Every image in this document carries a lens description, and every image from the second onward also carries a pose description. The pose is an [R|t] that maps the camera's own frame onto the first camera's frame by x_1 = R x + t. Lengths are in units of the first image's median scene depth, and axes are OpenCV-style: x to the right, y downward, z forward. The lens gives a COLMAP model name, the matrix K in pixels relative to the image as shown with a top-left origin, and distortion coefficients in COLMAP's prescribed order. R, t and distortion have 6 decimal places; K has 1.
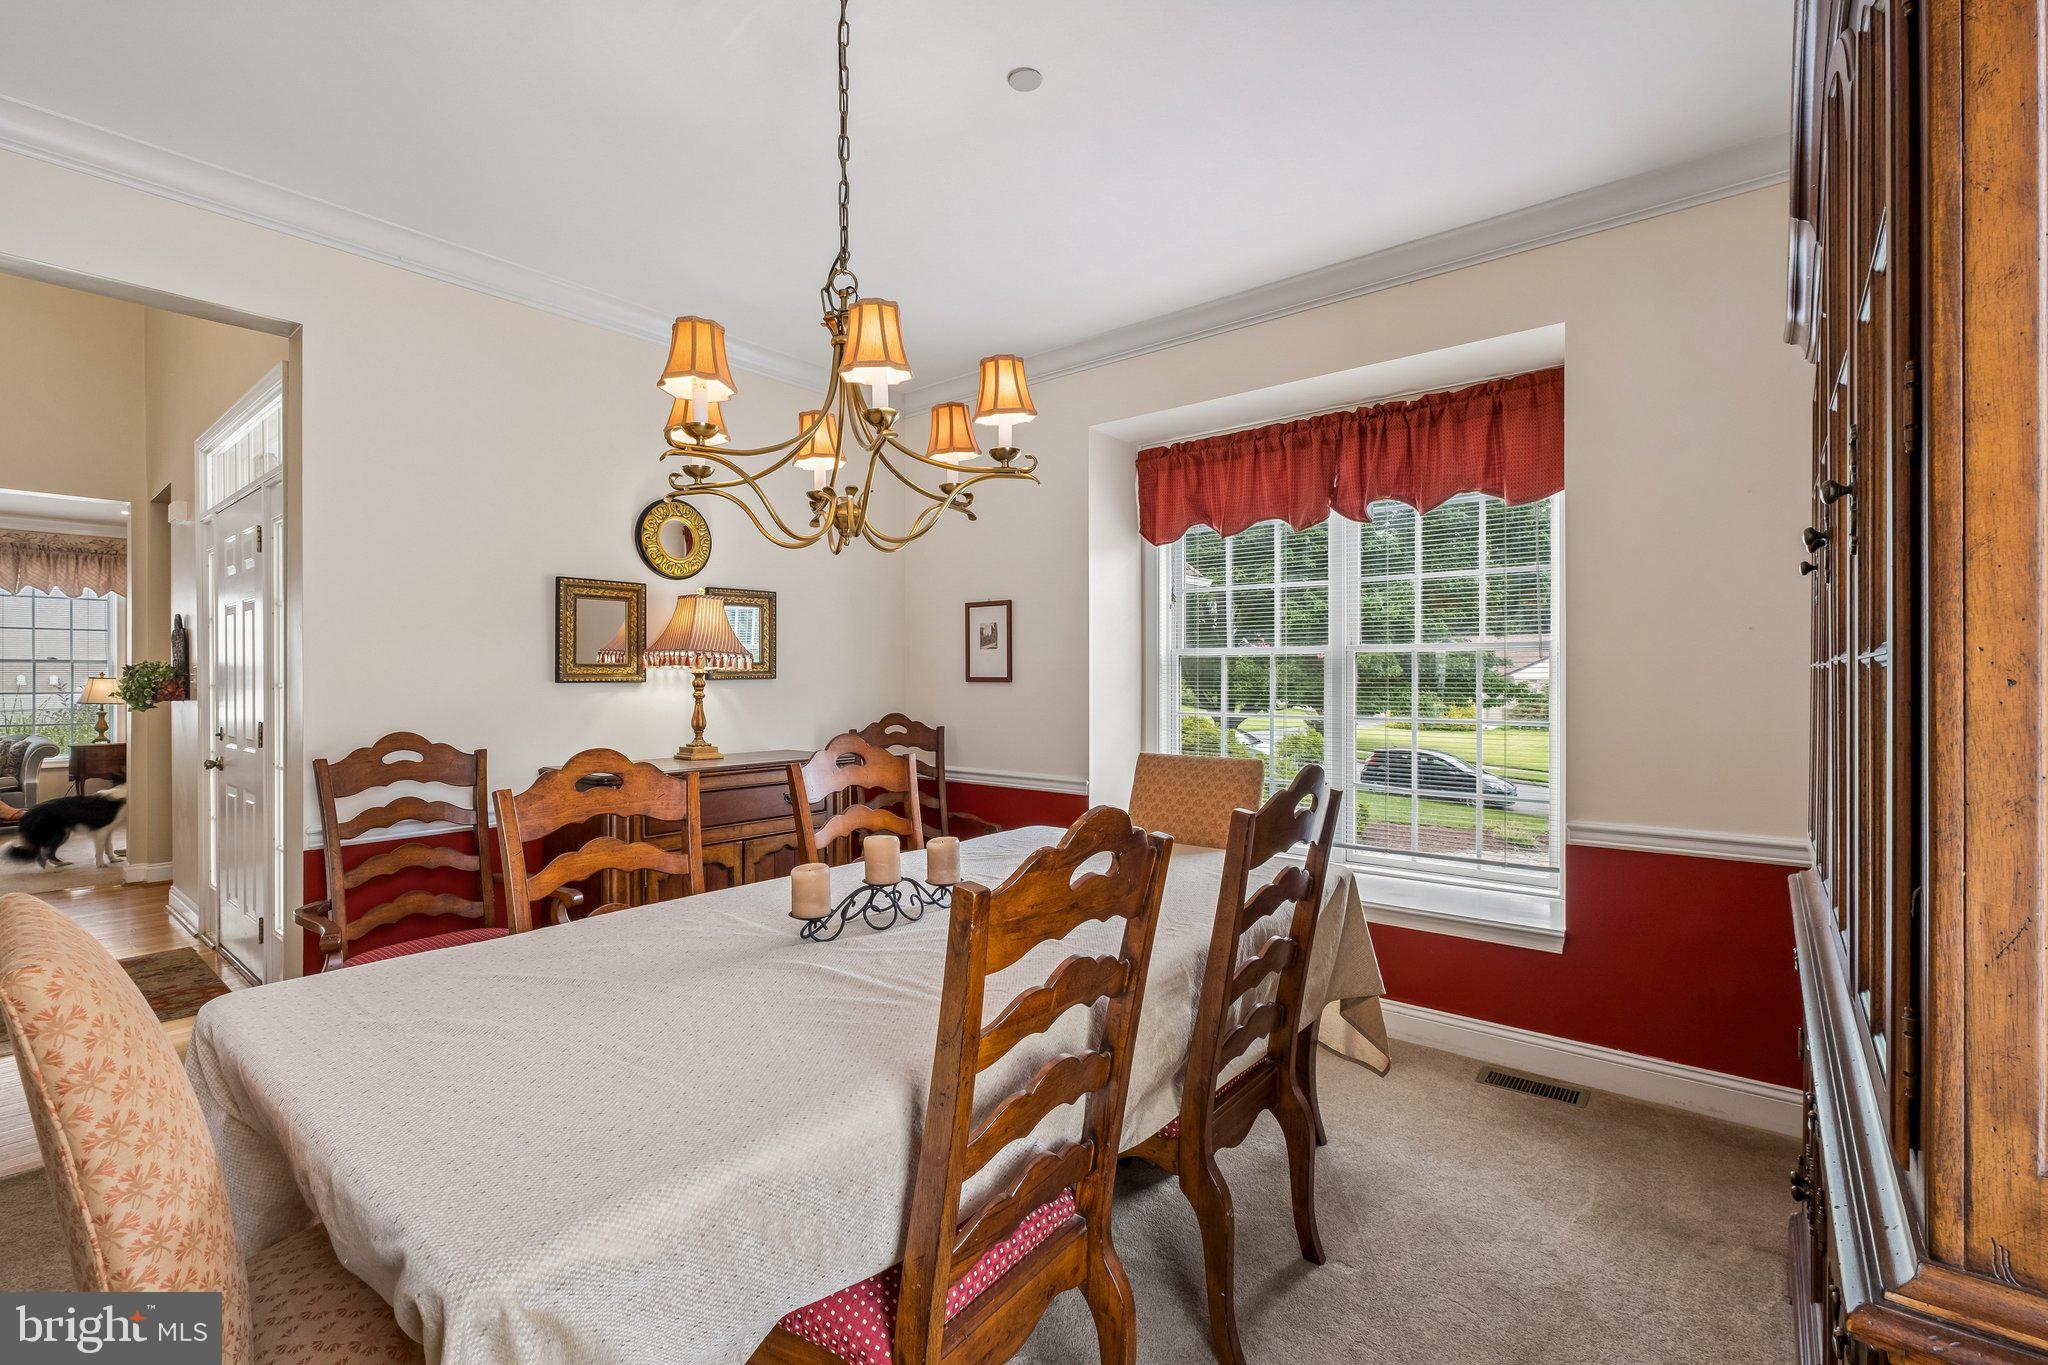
lens RADIAL K [[889.0, 0, 1061.2], [0, 889.0, 681.0], [0, 0, 1]] dist [-0.000820, -0.000013]
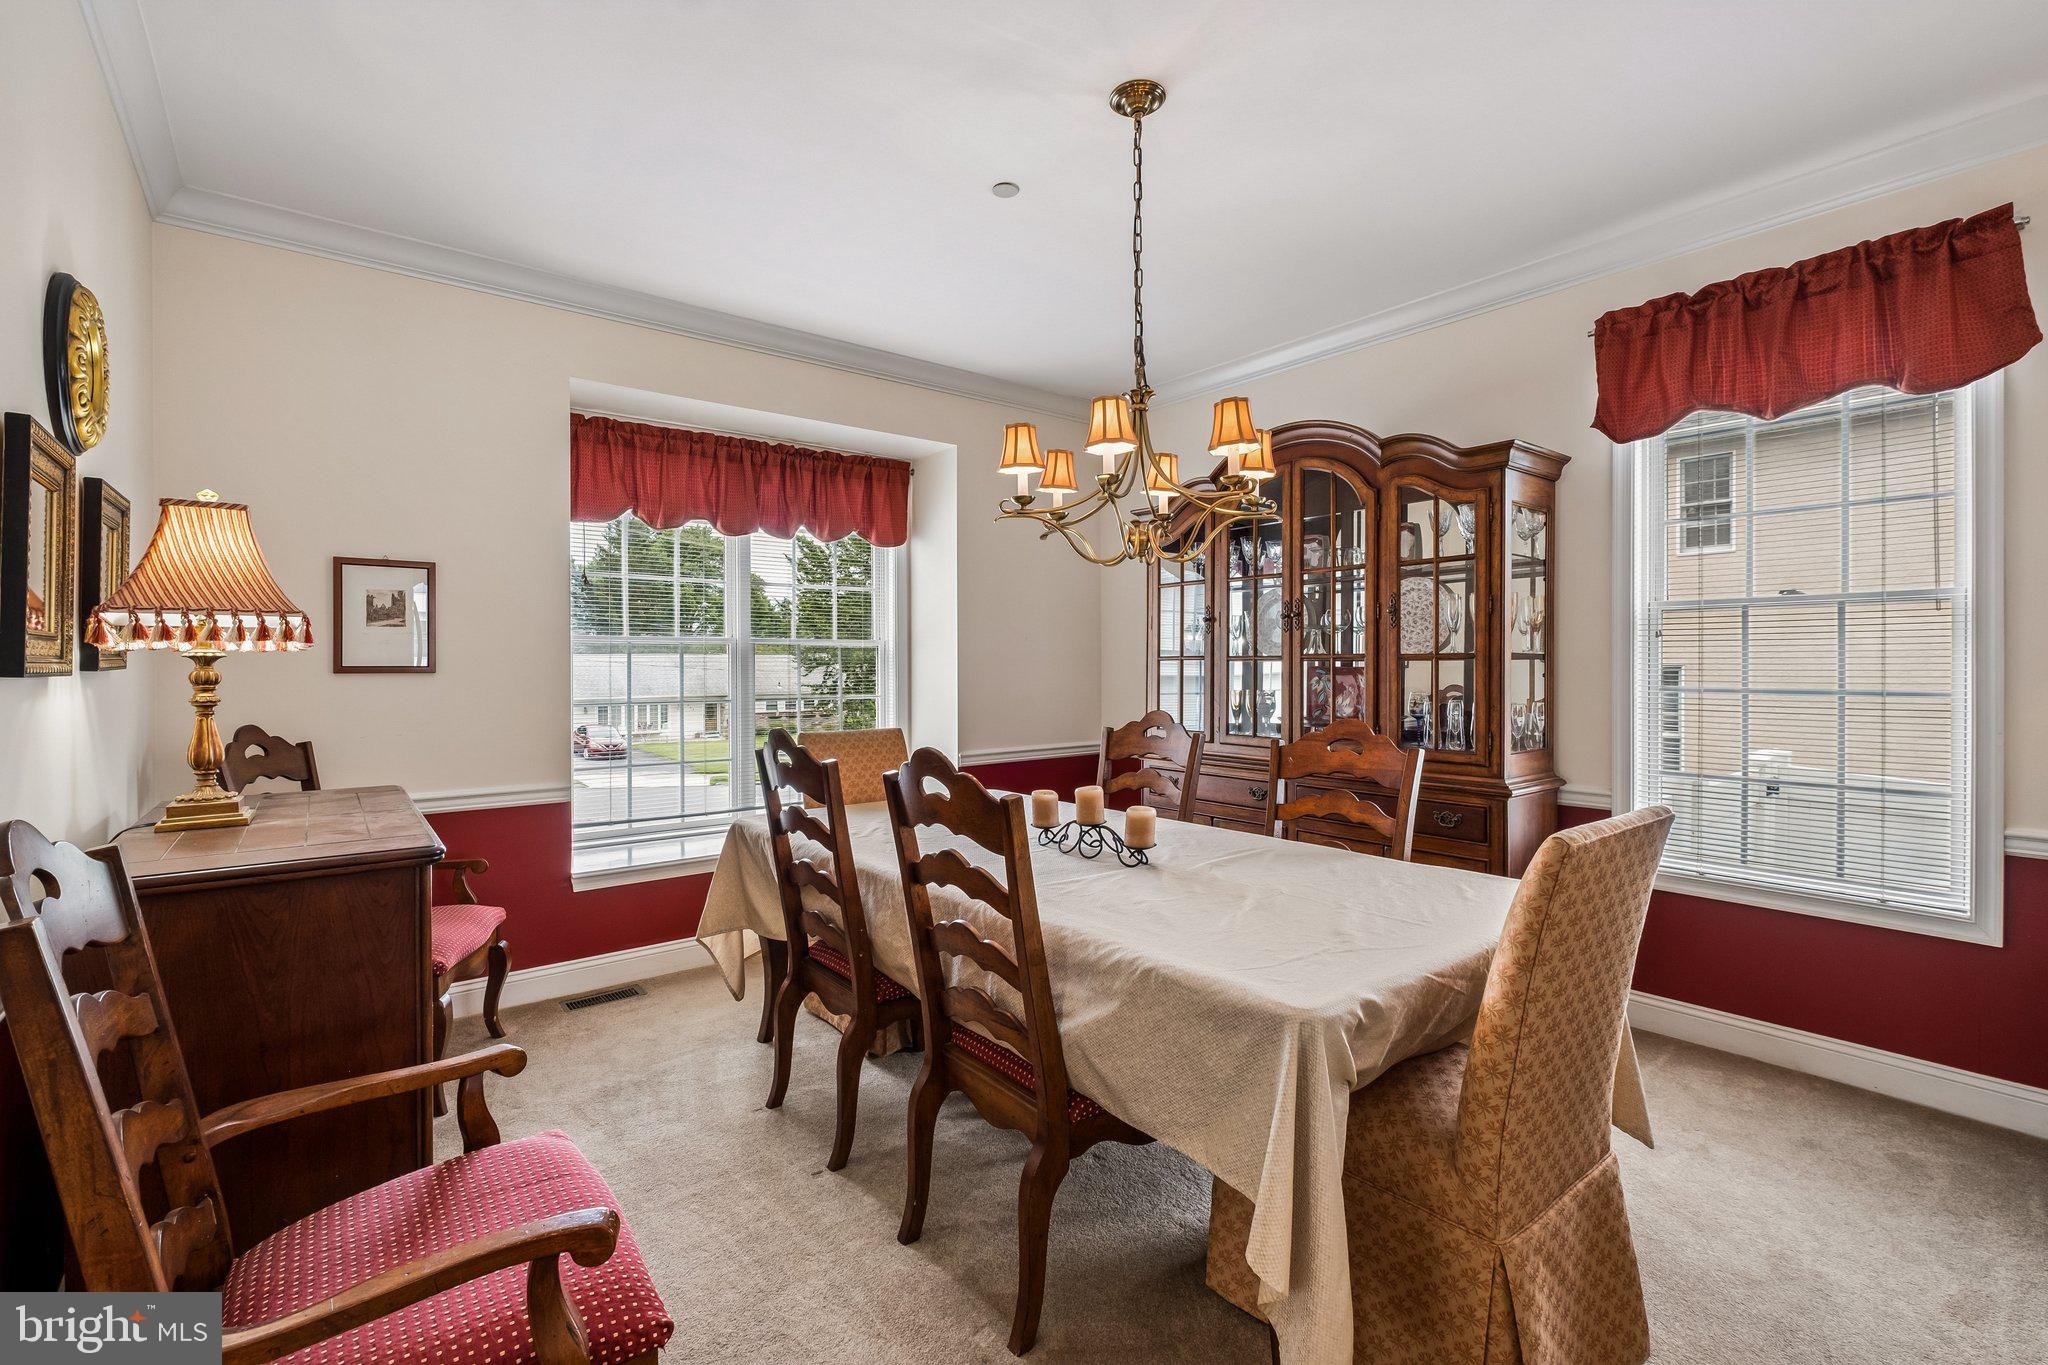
lens RADIAL K [[909.8, 0, 1002.9], [0, 909.8, 666.7], [0, 0, 1]] dist [-0.002126, 0.000082]
pose [[0.228036, -0.007744, 0.973622, -0.744772], [0.002896, 0.999969, 0.007276, -0.008183], [-0.973648, 0.001160, 0.228052, 0.381621]]
